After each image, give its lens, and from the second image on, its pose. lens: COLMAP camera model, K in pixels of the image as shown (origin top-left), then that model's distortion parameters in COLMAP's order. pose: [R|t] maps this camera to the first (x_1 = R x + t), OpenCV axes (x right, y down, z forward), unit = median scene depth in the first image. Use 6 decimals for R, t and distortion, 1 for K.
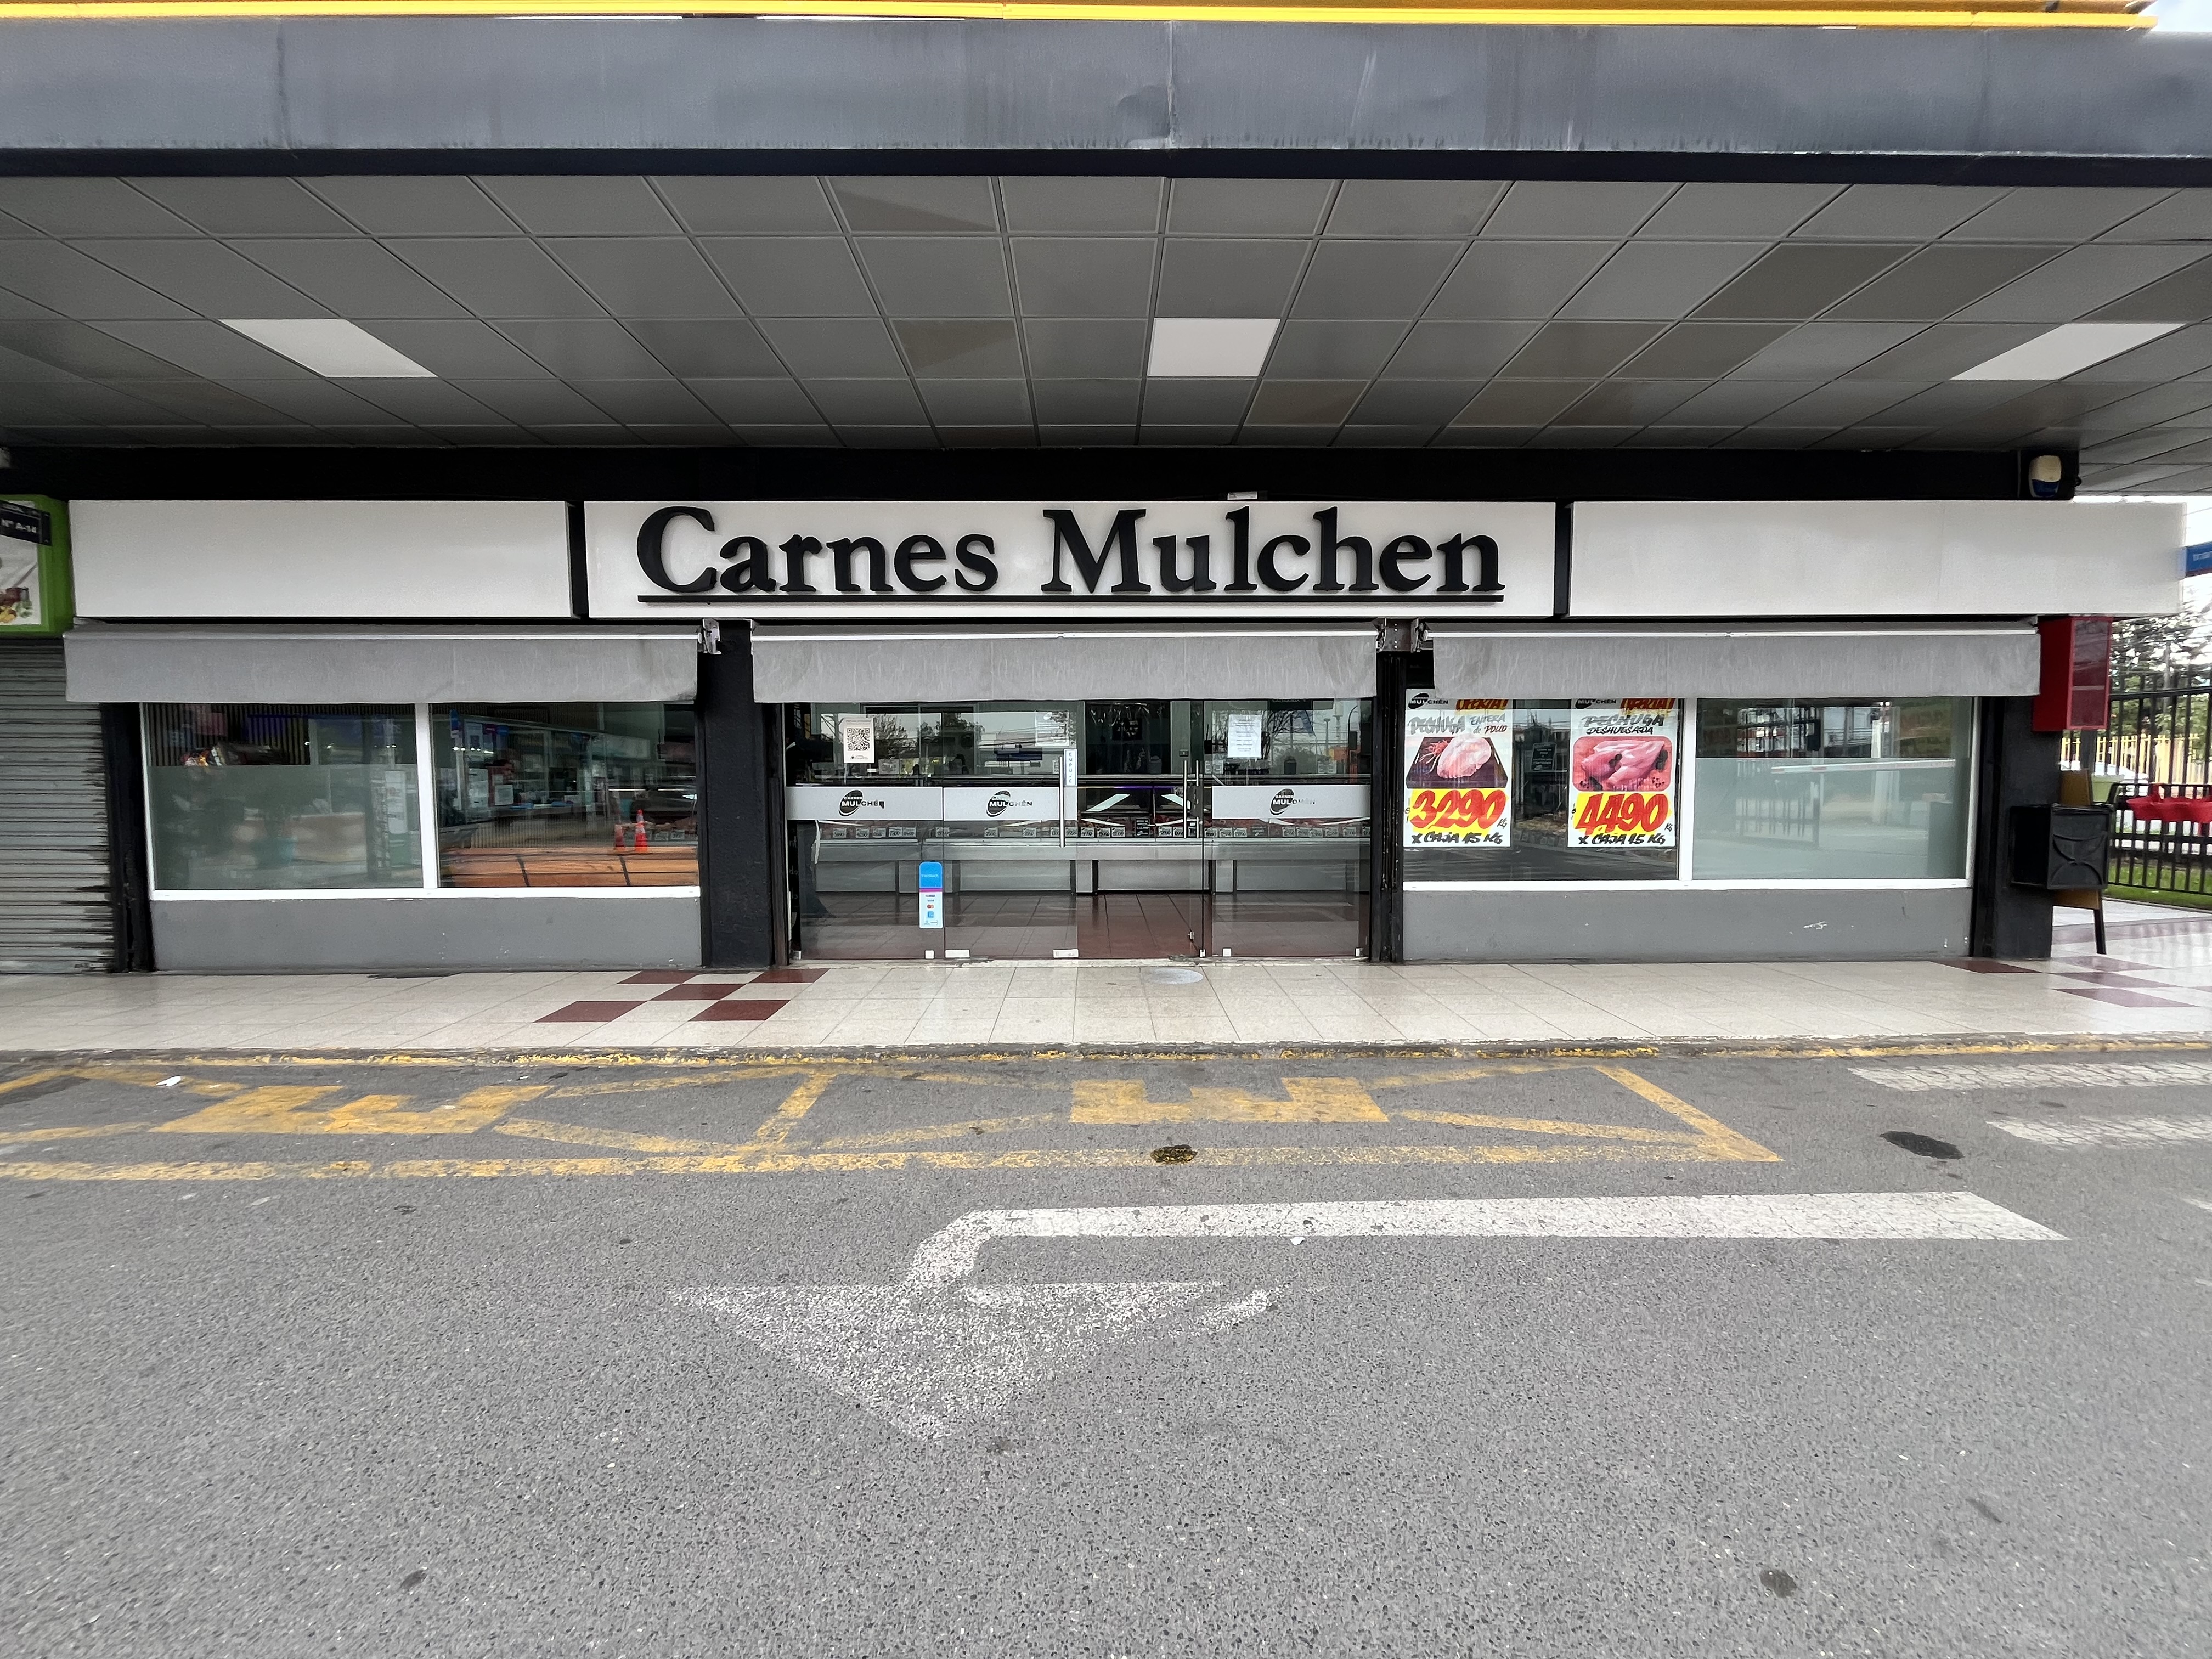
lens RADIAL K [[888.2, 0, 1105.1], [0, 888.2, 830.2], [0, 0, 1]] dist [0.002561, -0.000517]
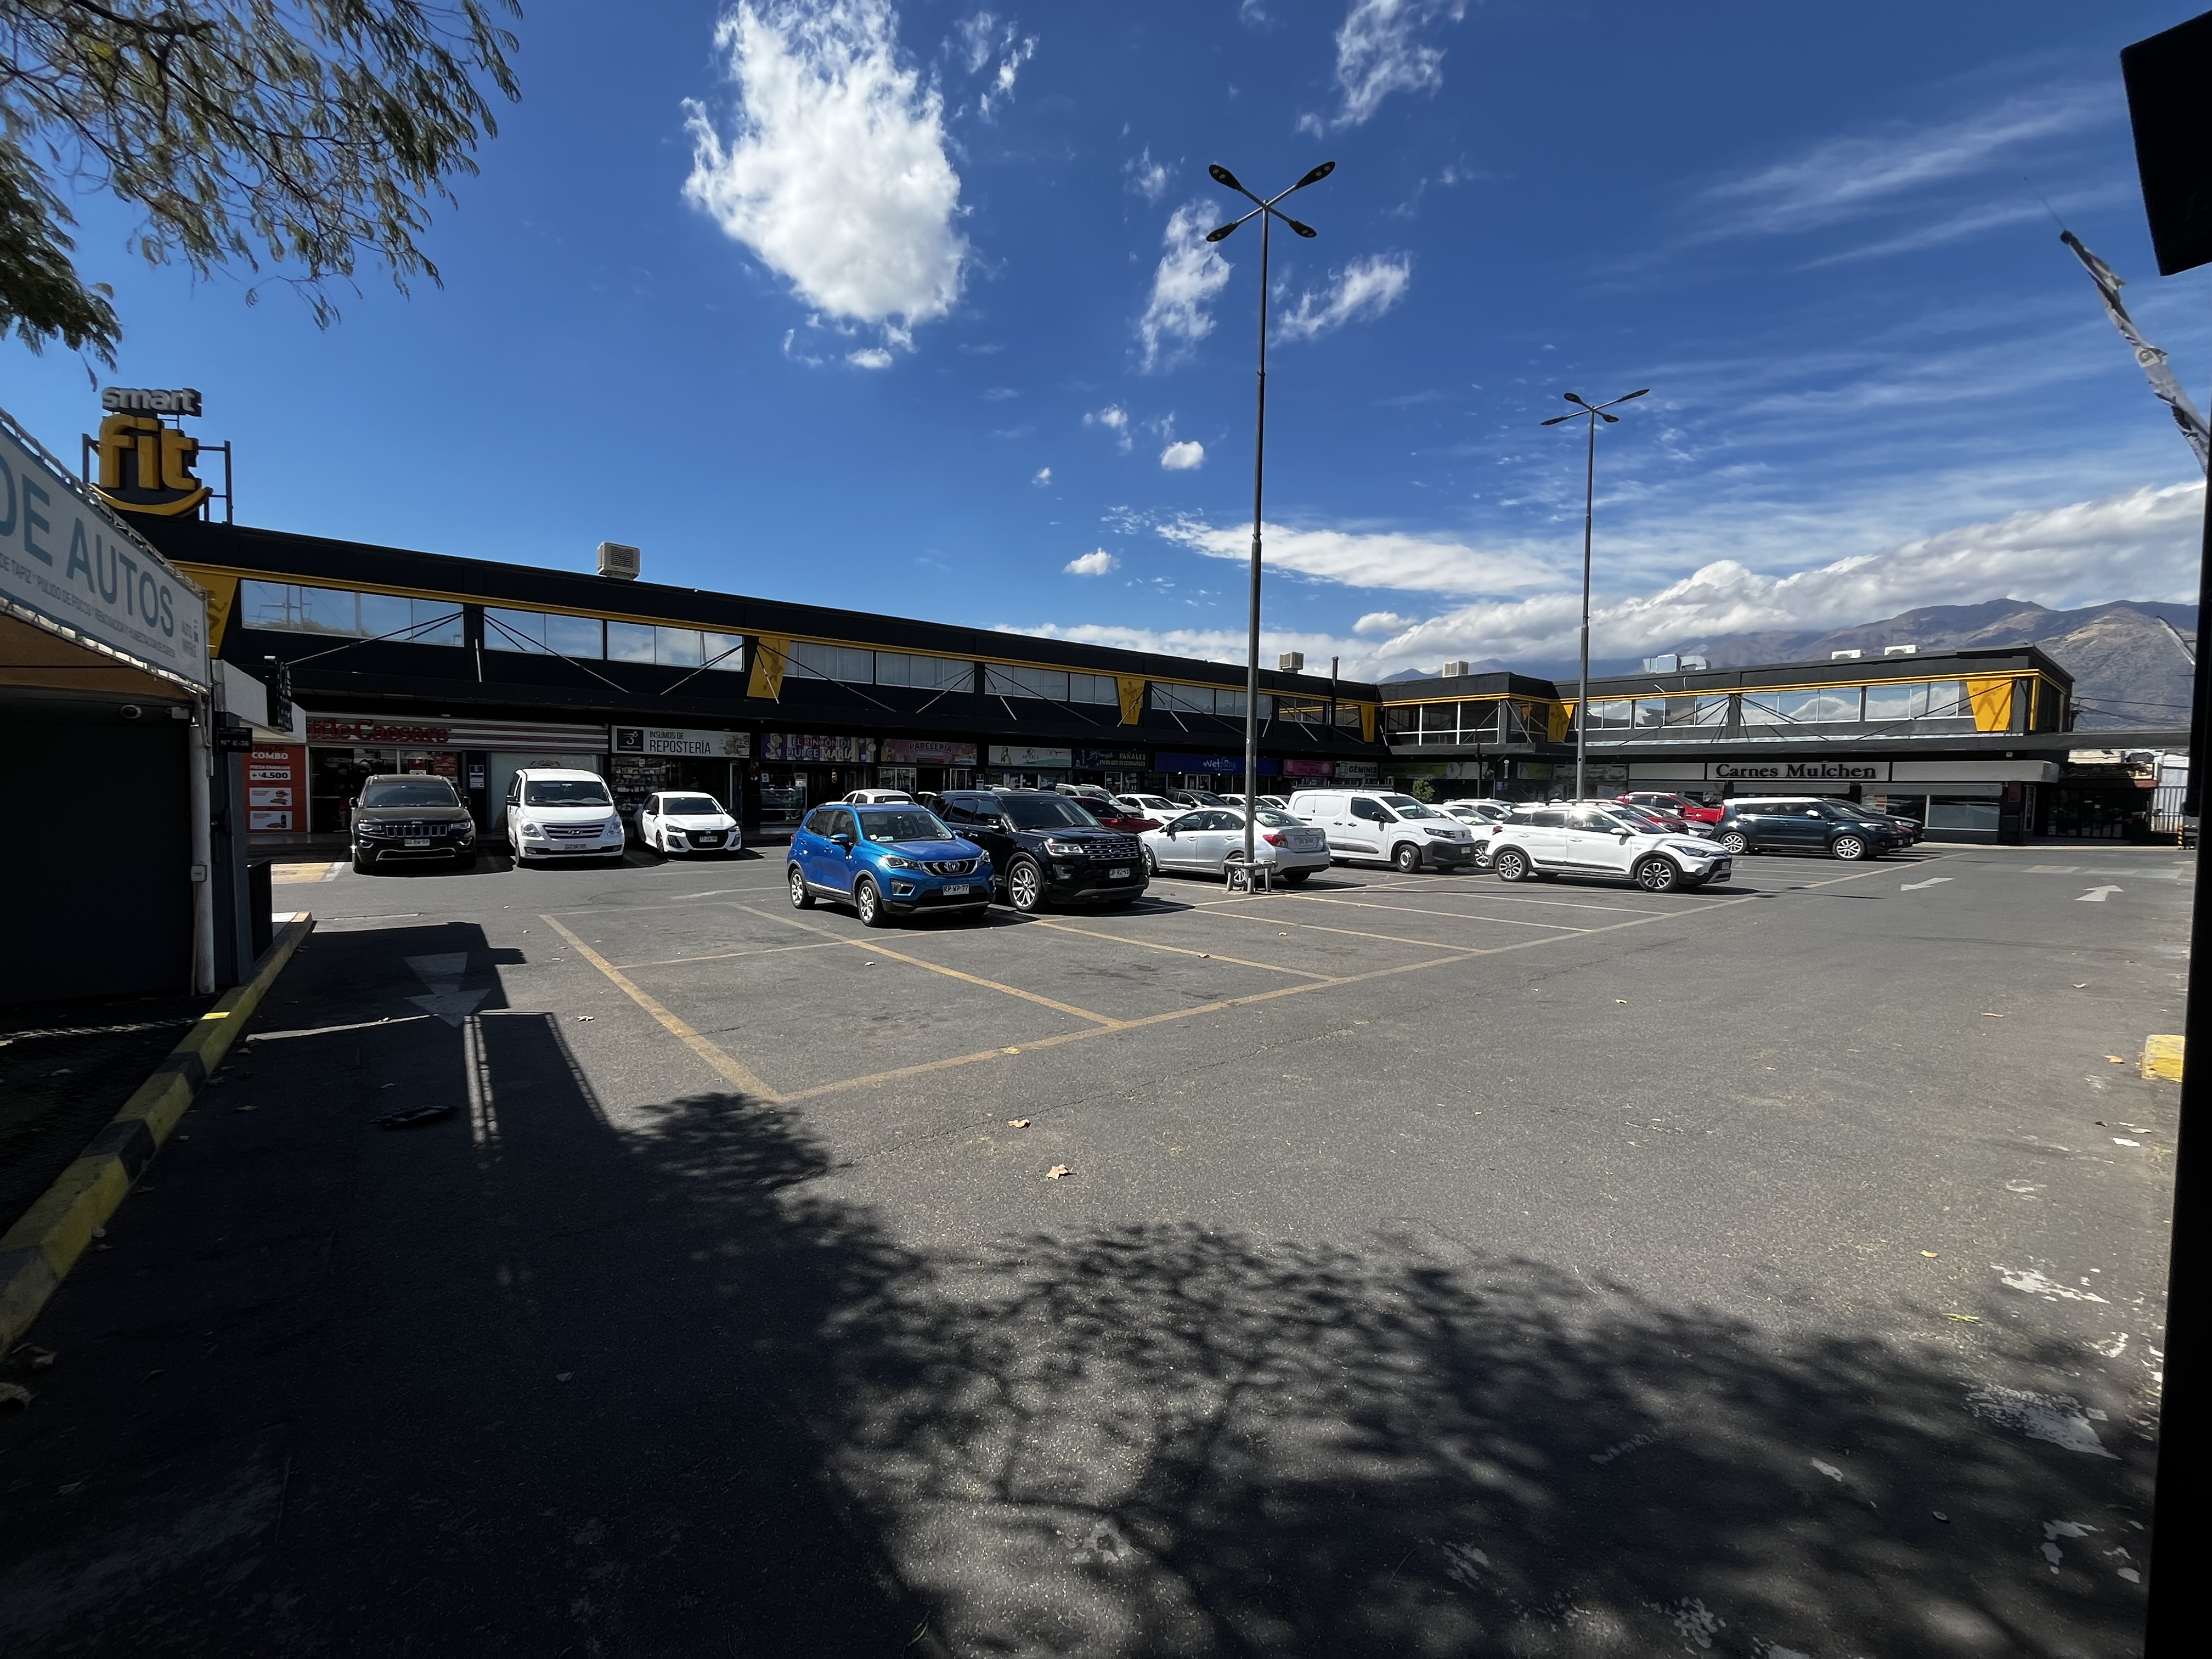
lens RADIAL K [[888.2, 0, 1111.6], [0, 888.2, 828.1], [0, 0, 1]] dist [0.002561, -0.000517]
pose [[0.611907, 0.048260, -0.789456, 2.104438], [-0.059357, 0.998124, 0.015008, 0.315958], [0.788699, 0.037676, 0.613624, -7.013143]]
